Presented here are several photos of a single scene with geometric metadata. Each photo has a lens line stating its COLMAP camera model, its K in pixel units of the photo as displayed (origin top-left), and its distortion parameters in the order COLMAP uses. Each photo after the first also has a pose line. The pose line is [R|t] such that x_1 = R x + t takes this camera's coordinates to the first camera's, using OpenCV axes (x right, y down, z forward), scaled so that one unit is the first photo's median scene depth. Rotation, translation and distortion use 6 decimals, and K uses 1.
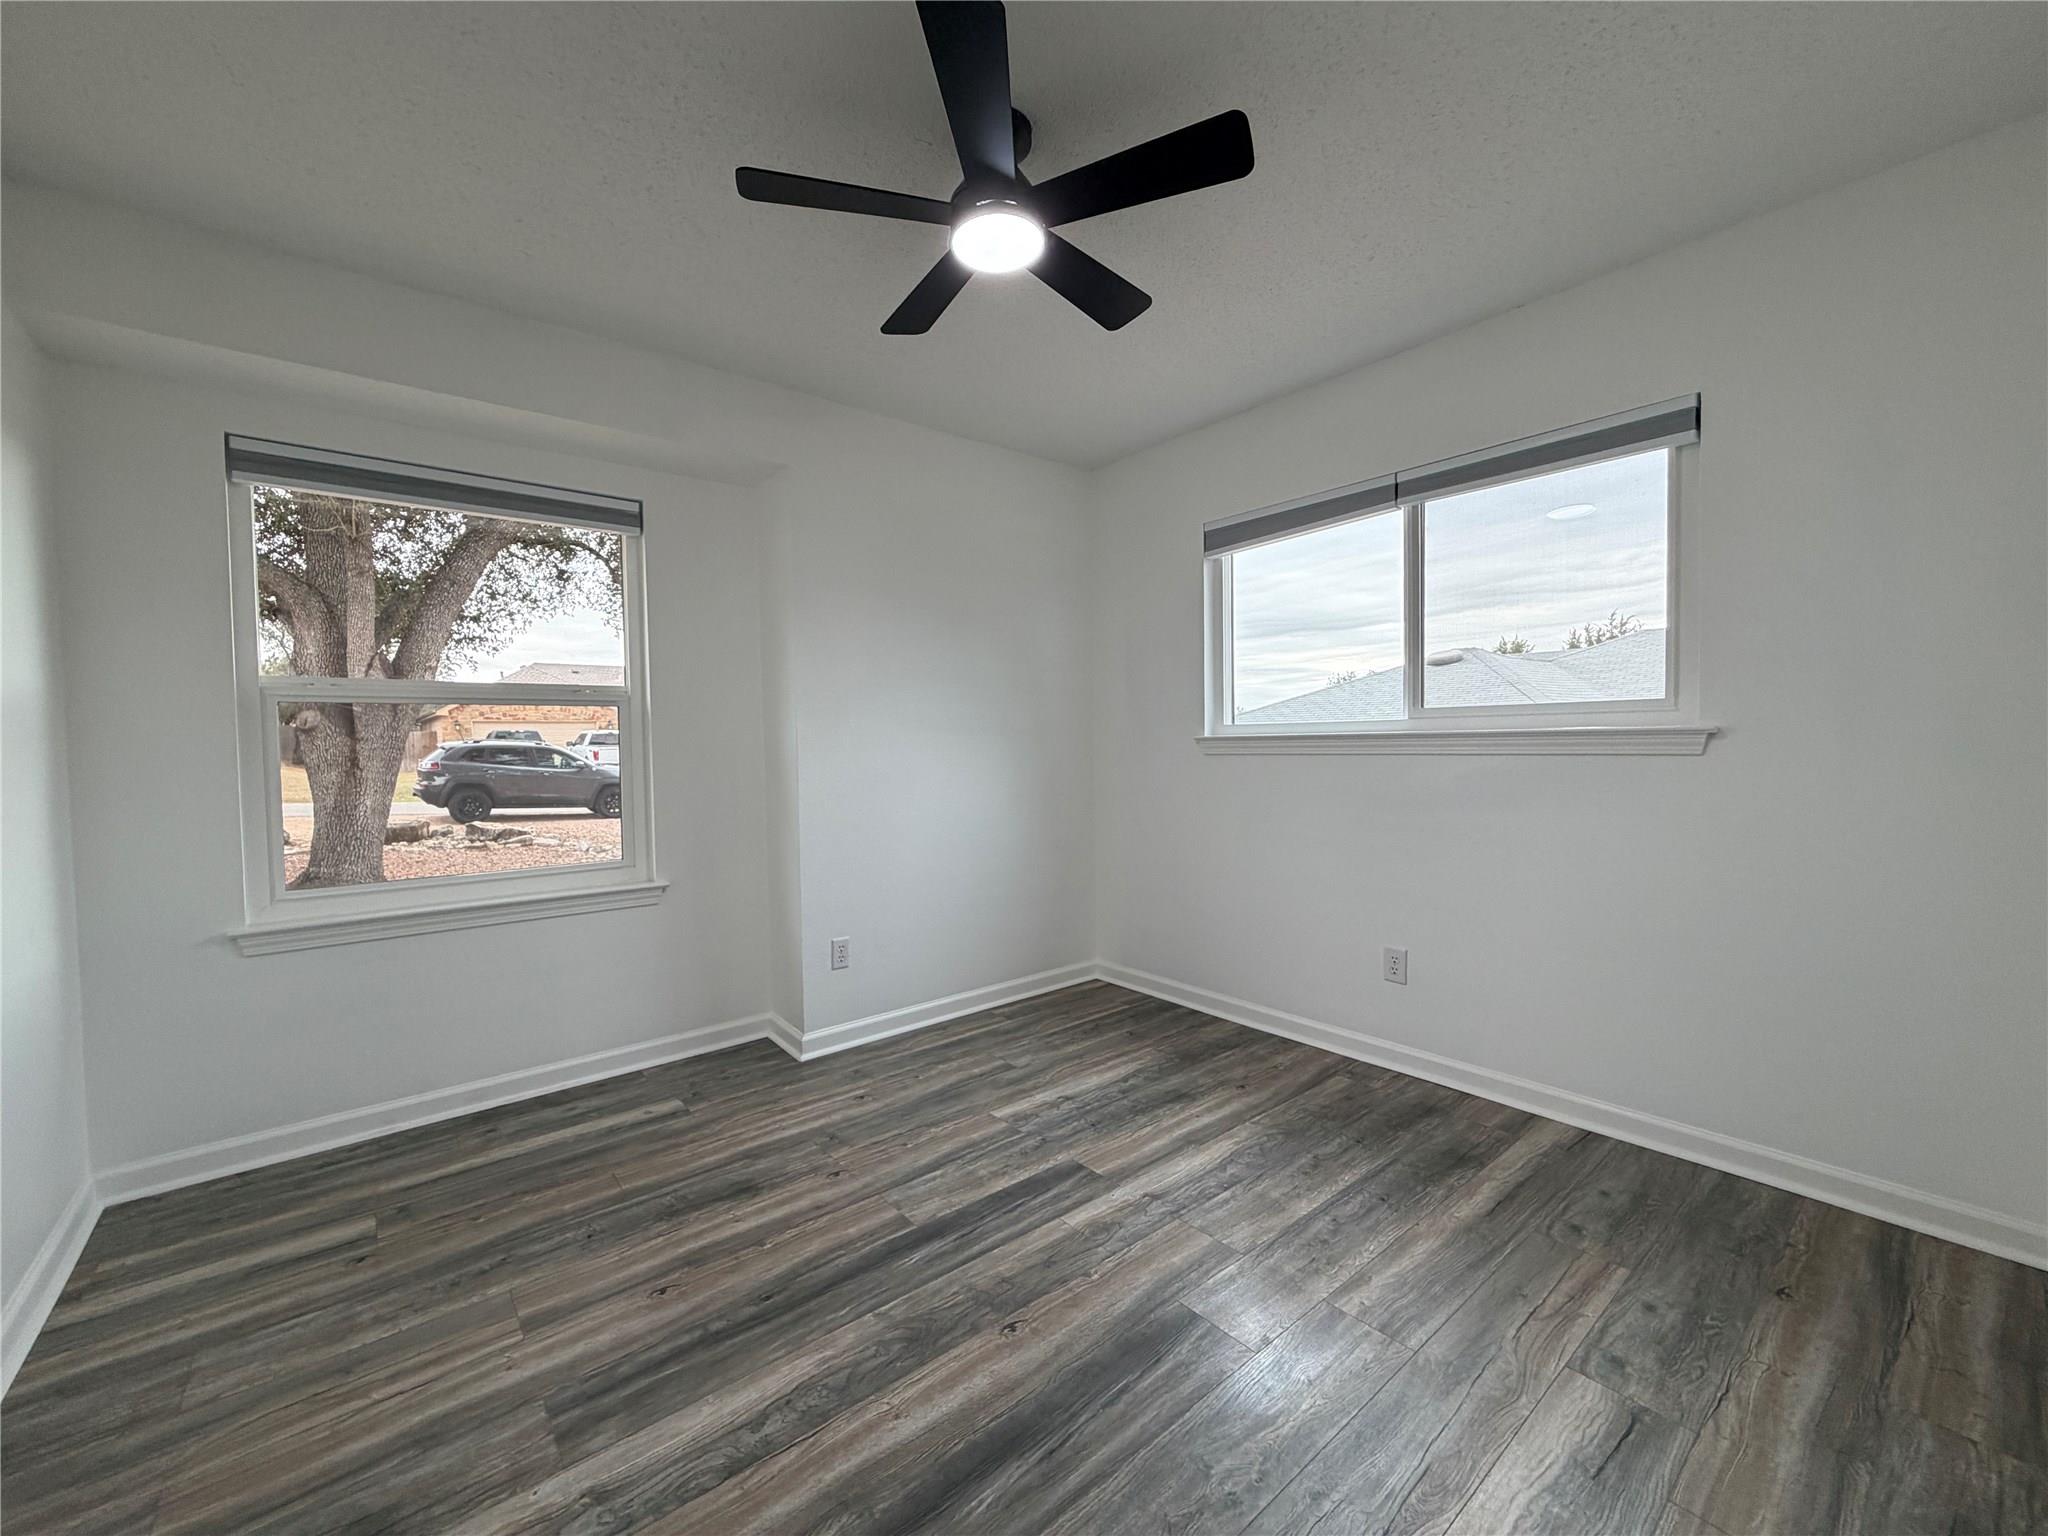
lens RADIAL K [[817.7, 0, 1017.4], [0, 817.7, 768.7], [0, 0, 1]] dist [-0.001537, -0.000117]
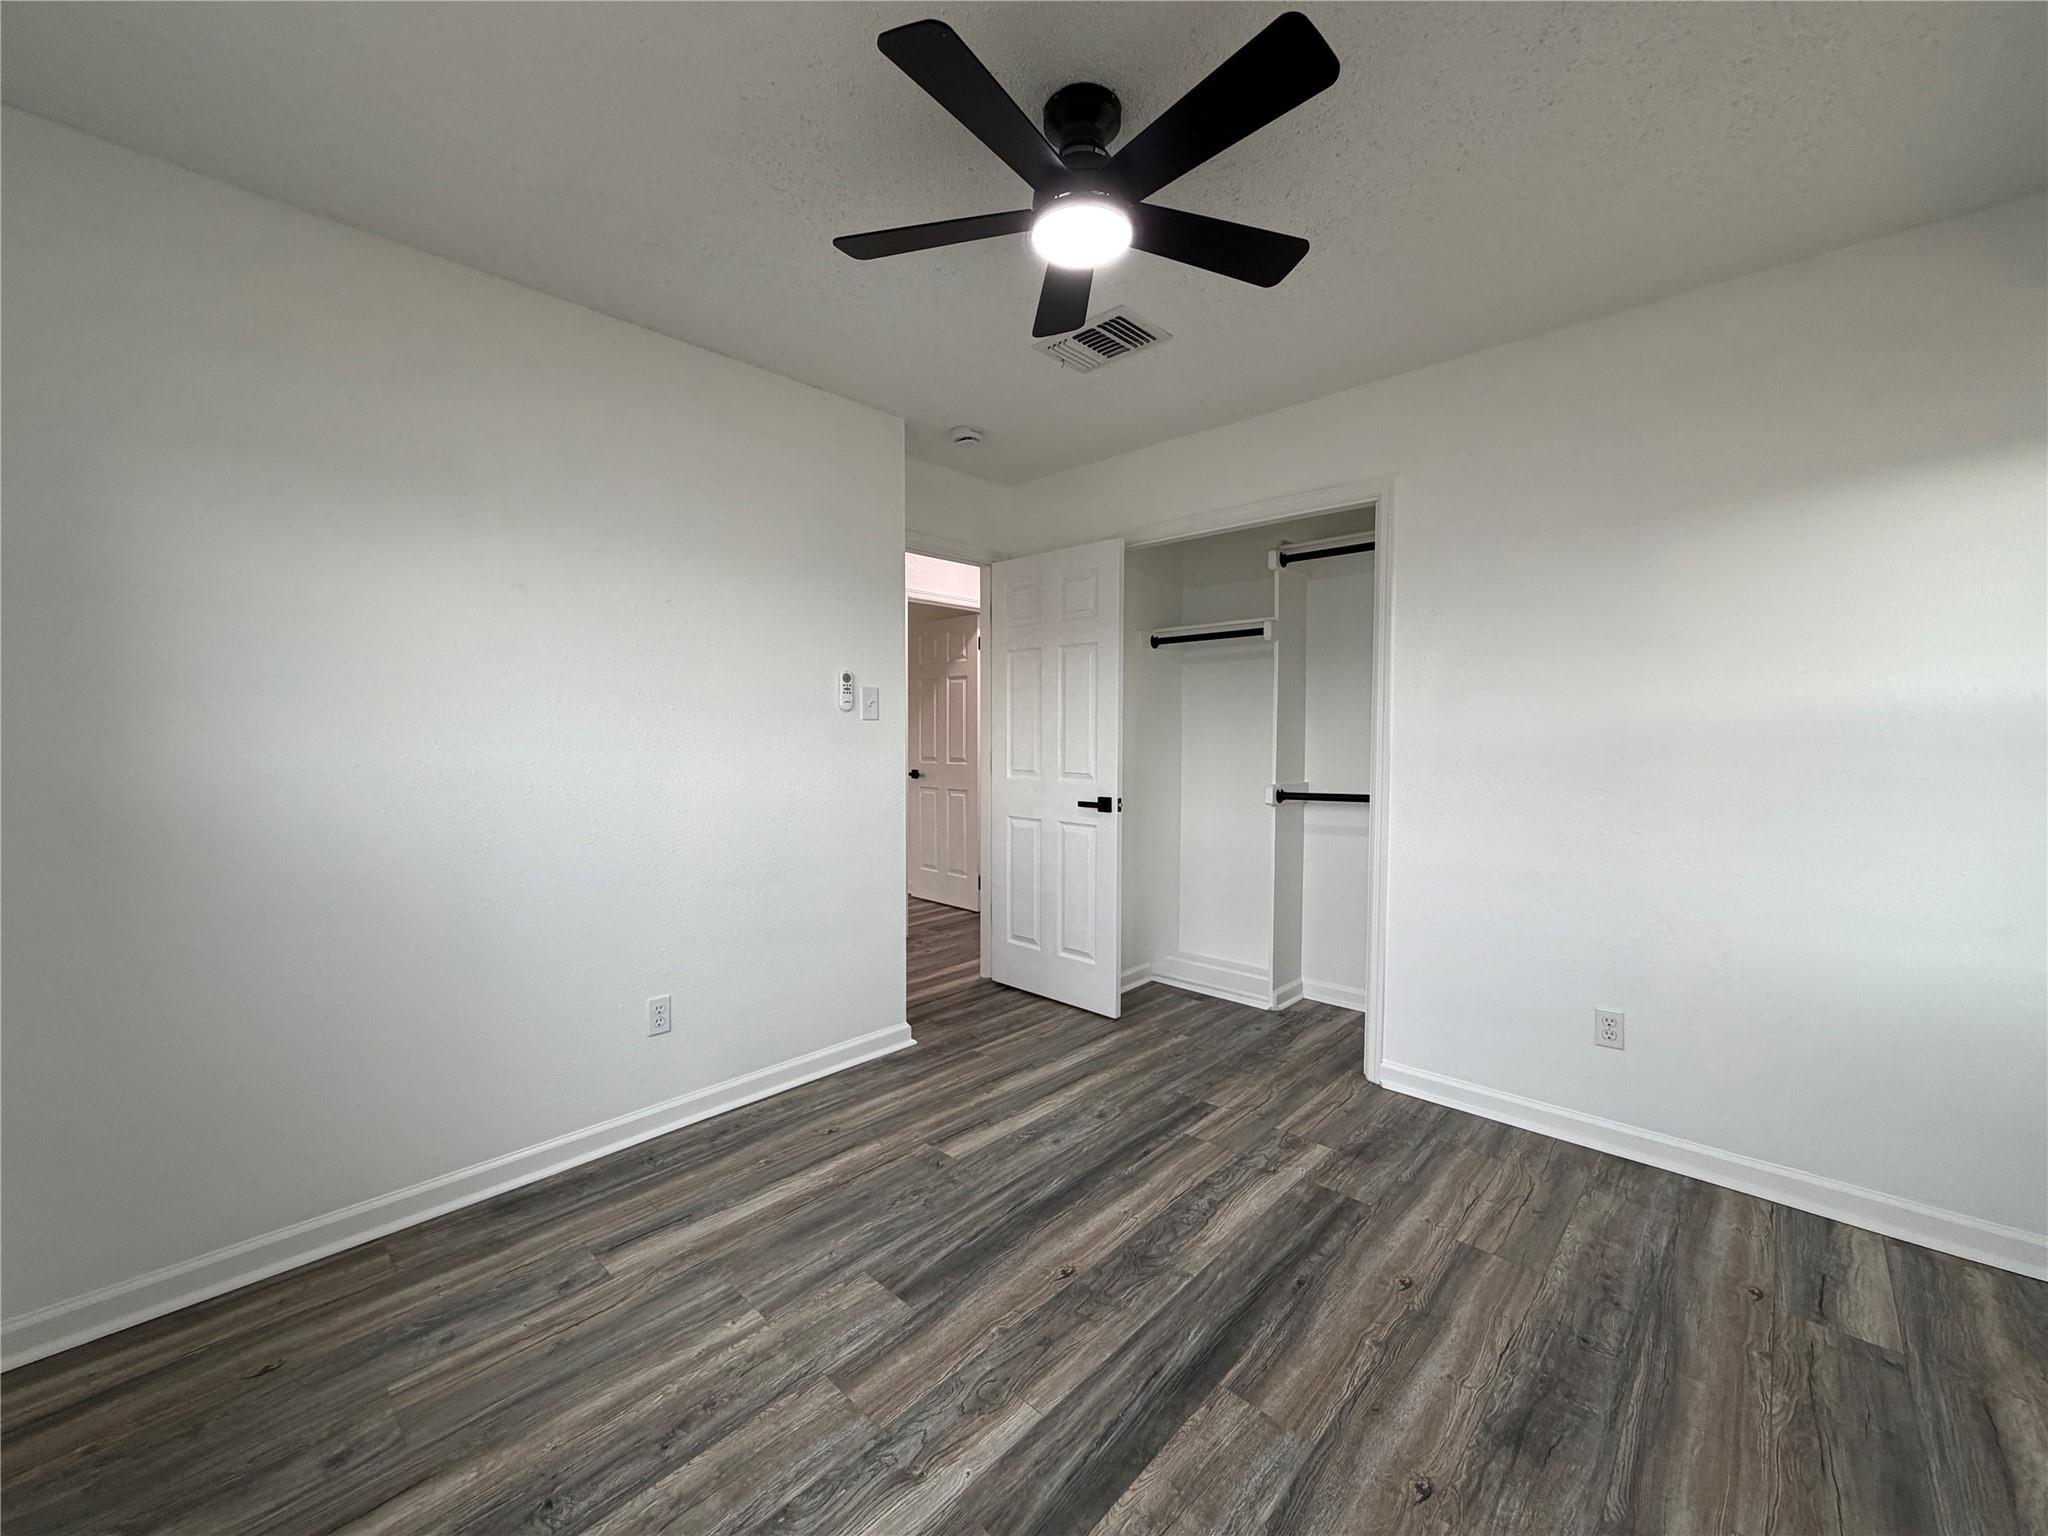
lens RADIAL K [[817.7, 0, 1017.4], [0, 817.7, 768.7], [0, 0, 1]] dist [-0.001537, -0.000117]
pose [[-0.991522, 0.023022, -0.127885, 0.182188], [0.012083, 0.996251, 0.085662, -0.116685], [0.129378, 0.083390, -0.988083, 1.960977]]
